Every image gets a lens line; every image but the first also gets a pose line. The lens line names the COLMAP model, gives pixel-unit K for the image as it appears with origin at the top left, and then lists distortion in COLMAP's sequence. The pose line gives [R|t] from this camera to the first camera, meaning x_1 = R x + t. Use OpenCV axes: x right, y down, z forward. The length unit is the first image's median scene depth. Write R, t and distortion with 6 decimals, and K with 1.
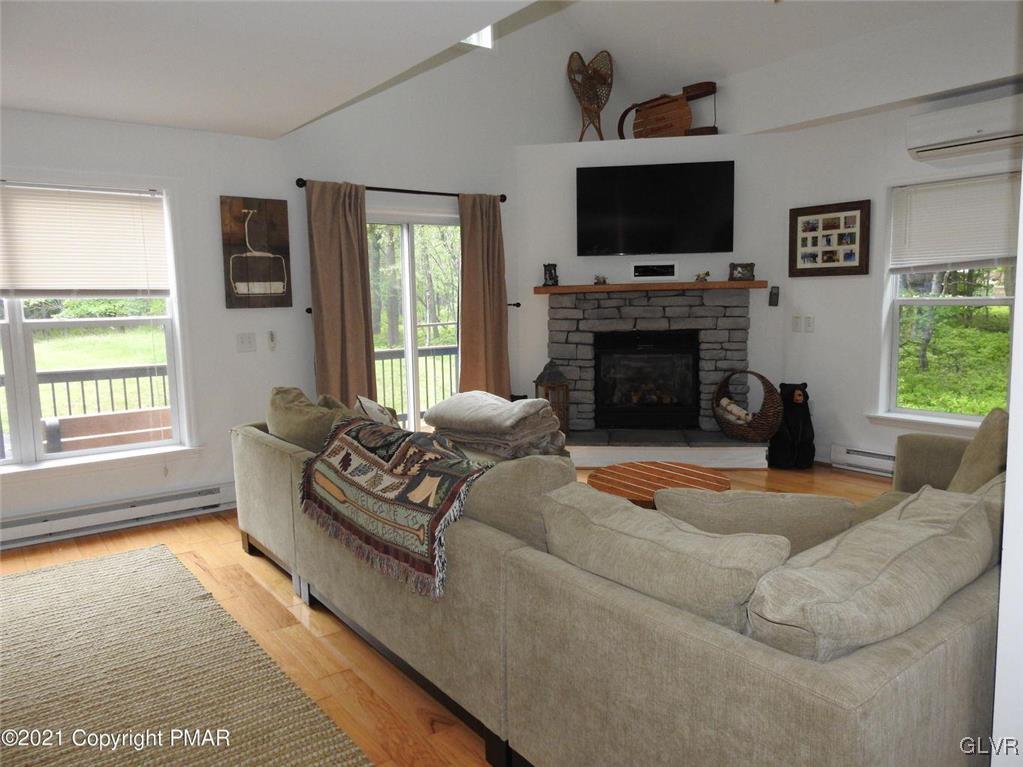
lens RADIAL K [[733.9, 0, 511.5], [0, 733.9, 383.5], [0, 0, 1]] dist [0.001129, -0.001360]
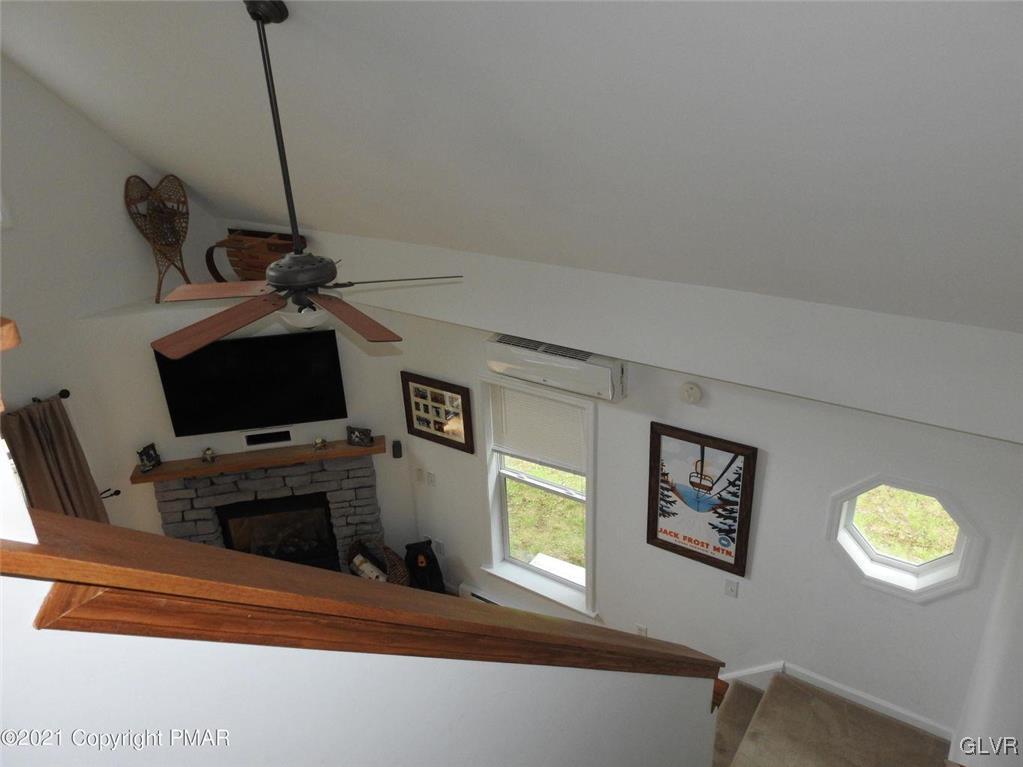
lens RADIAL K [[733.9, 0, 511.5], [0, 733.9, 383.5], [0, 0, 1]] dist [0.001129, -0.001360]
pose [[0.947713, -0.147641, 0.282919, 0.237355], [0.058066, 0.951525, 0.302042, -0.489358], [-0.313798, -0.269821, 0.910345, 0.079852]]
